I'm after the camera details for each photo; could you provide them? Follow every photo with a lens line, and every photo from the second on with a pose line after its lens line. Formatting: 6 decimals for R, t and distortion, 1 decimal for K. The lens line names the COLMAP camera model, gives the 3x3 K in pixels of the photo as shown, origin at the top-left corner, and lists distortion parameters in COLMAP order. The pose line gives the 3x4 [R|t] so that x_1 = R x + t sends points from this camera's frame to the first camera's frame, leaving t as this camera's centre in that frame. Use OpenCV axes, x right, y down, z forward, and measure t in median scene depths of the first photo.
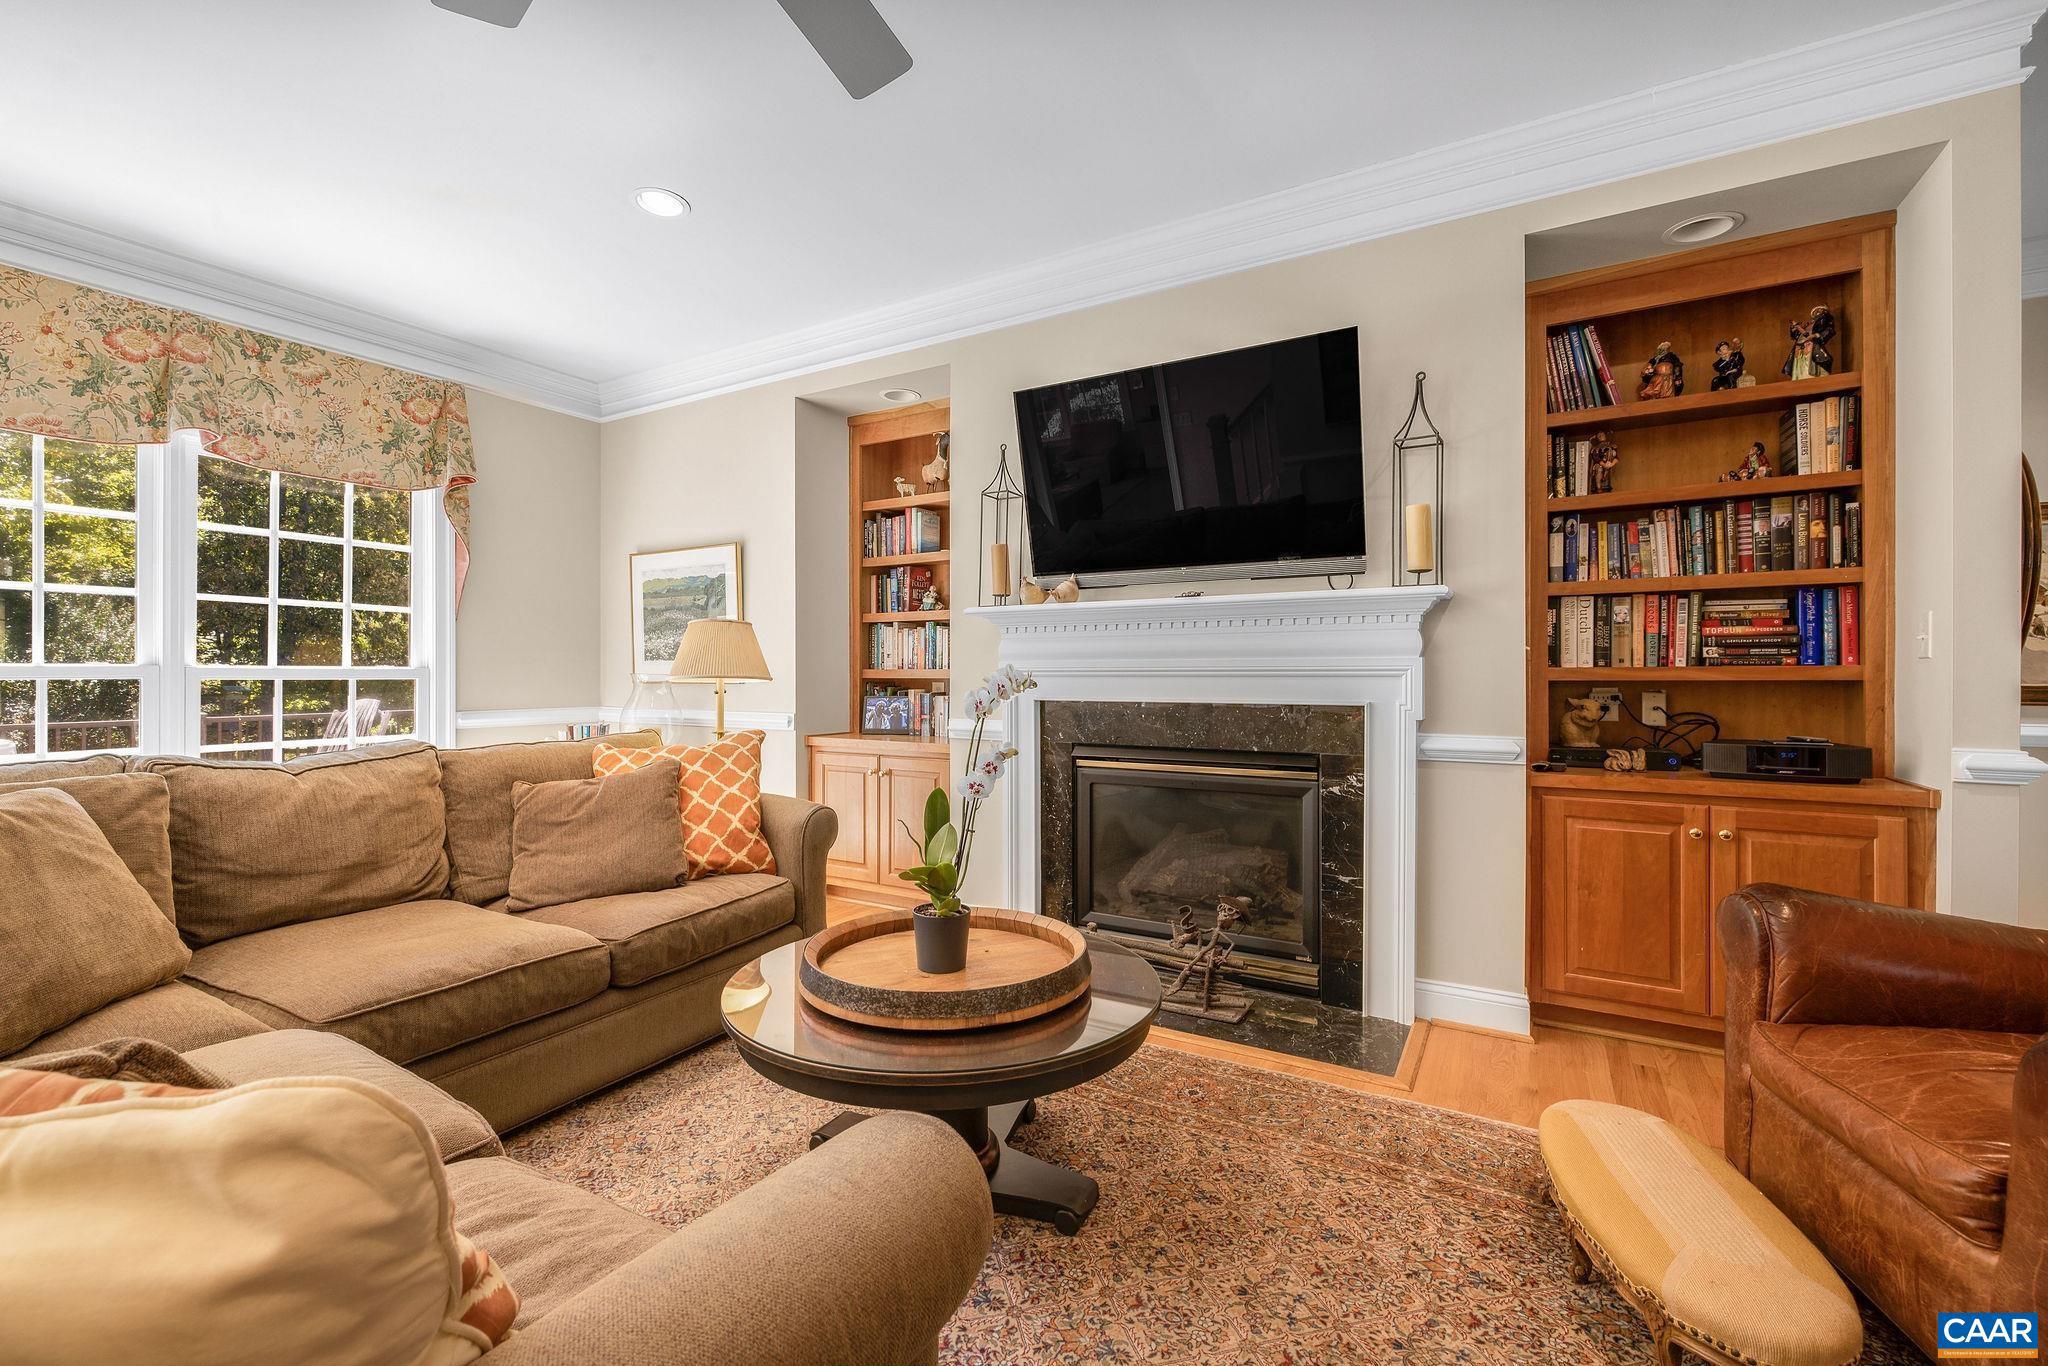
lens RADIAL K [[878.1, 0, 1001.6], [0, 878.1, 677.2], [0, 0, 1]] dist [0.007177, -0.000434]
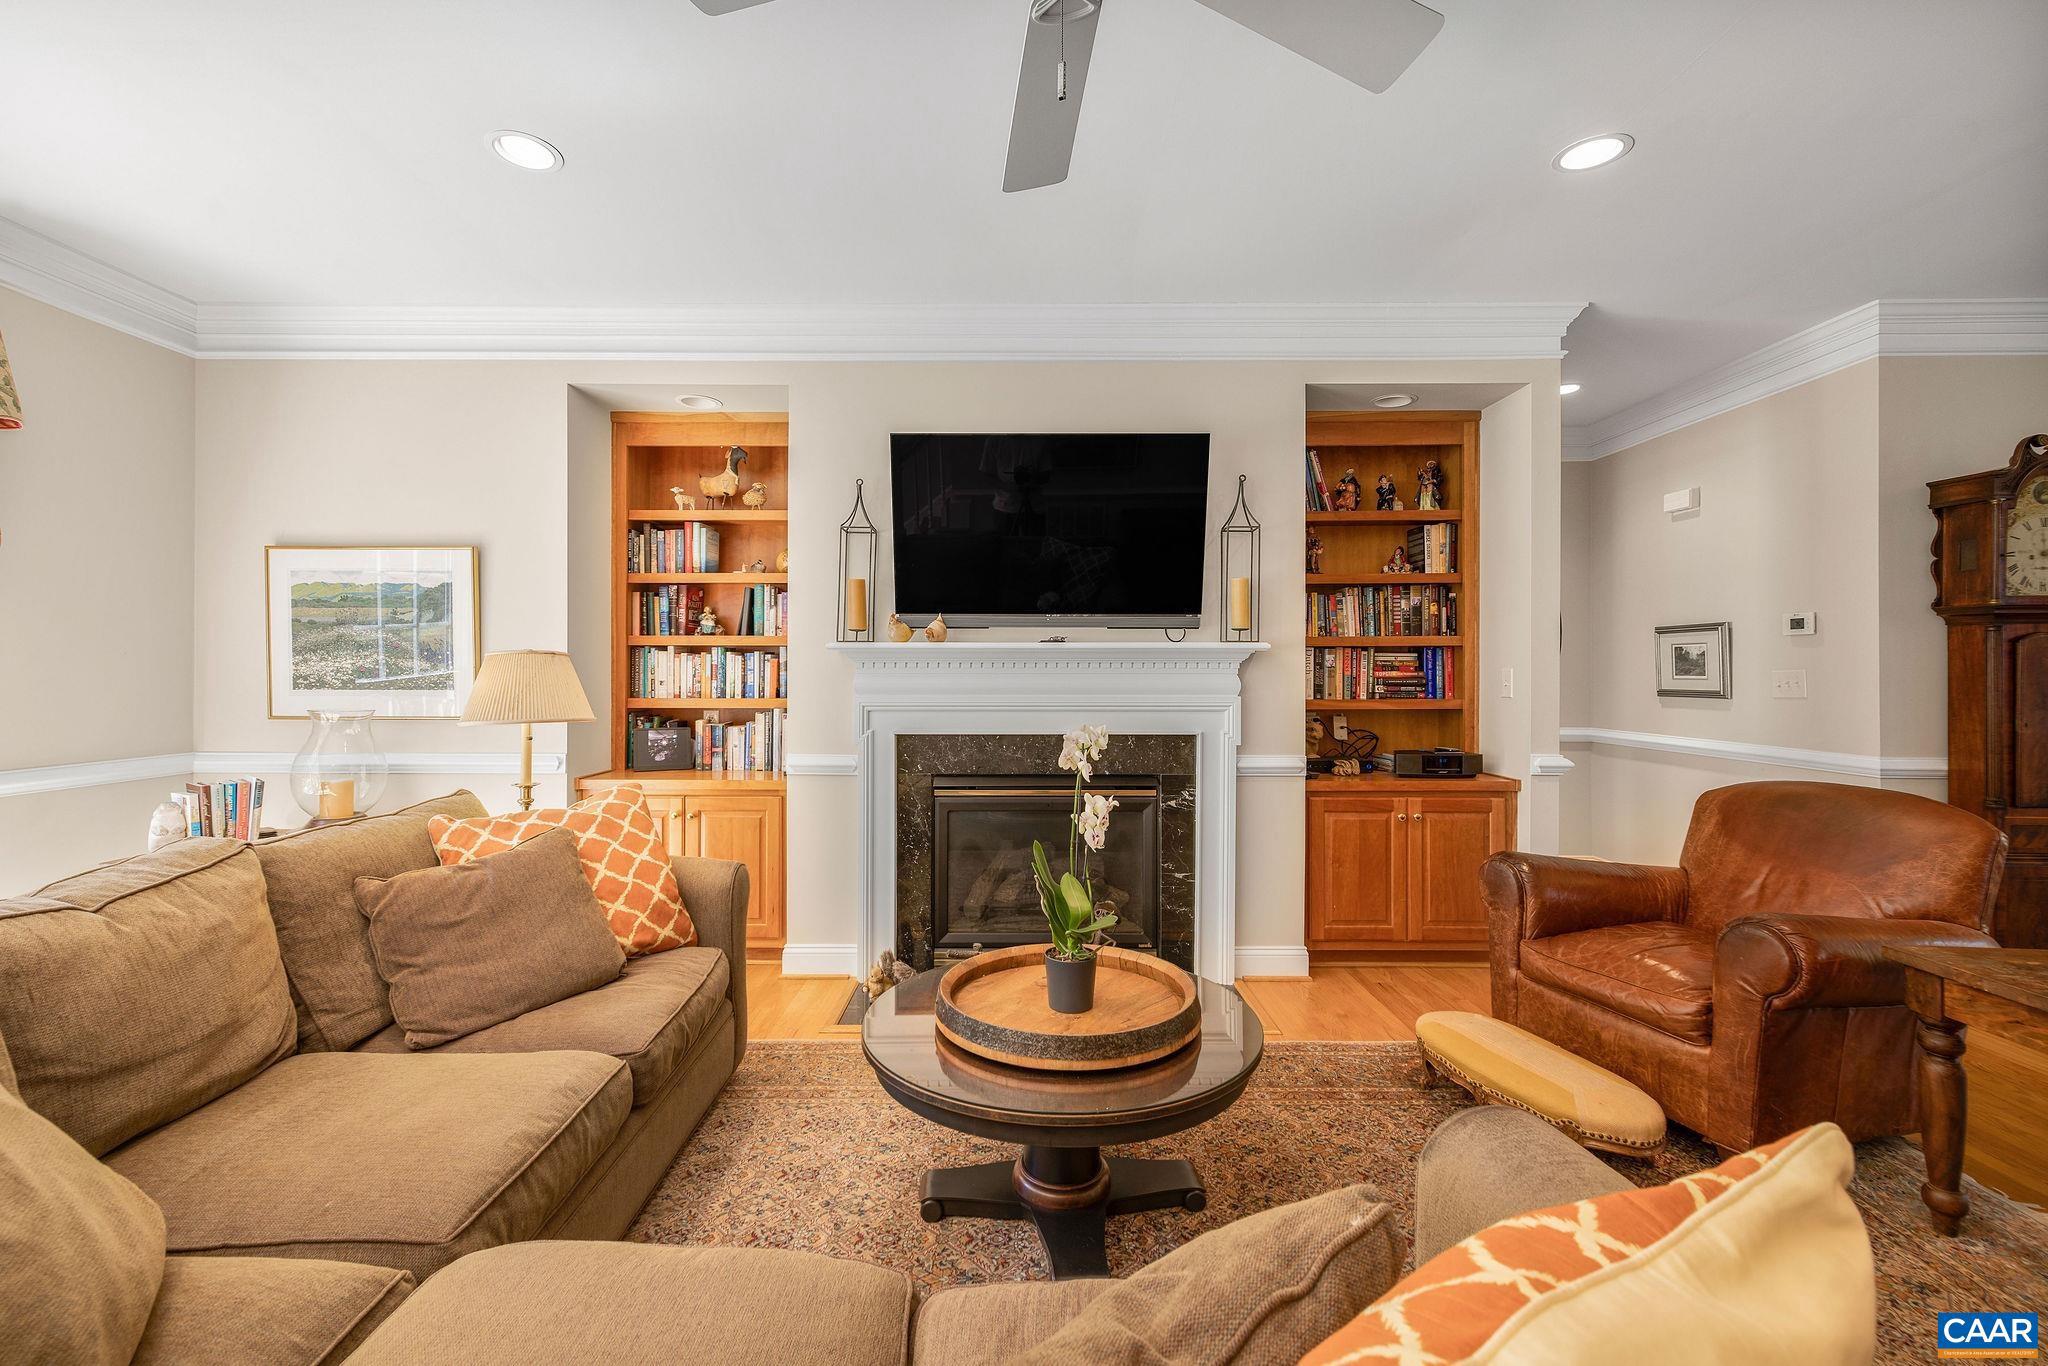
lens RADIAL K [[878.1, 0, 1003.2], [0, 878.1, 675.3], [0, 0, 1]] dist [0.007177, -0.000434]
pose [[0.861436, -0.003108, 0.507857, -0.467895], [0.000966, 0.999989, 0.004481, -0.058906], [-0.507865, -0.003369, 0.861430, 0.070837]]
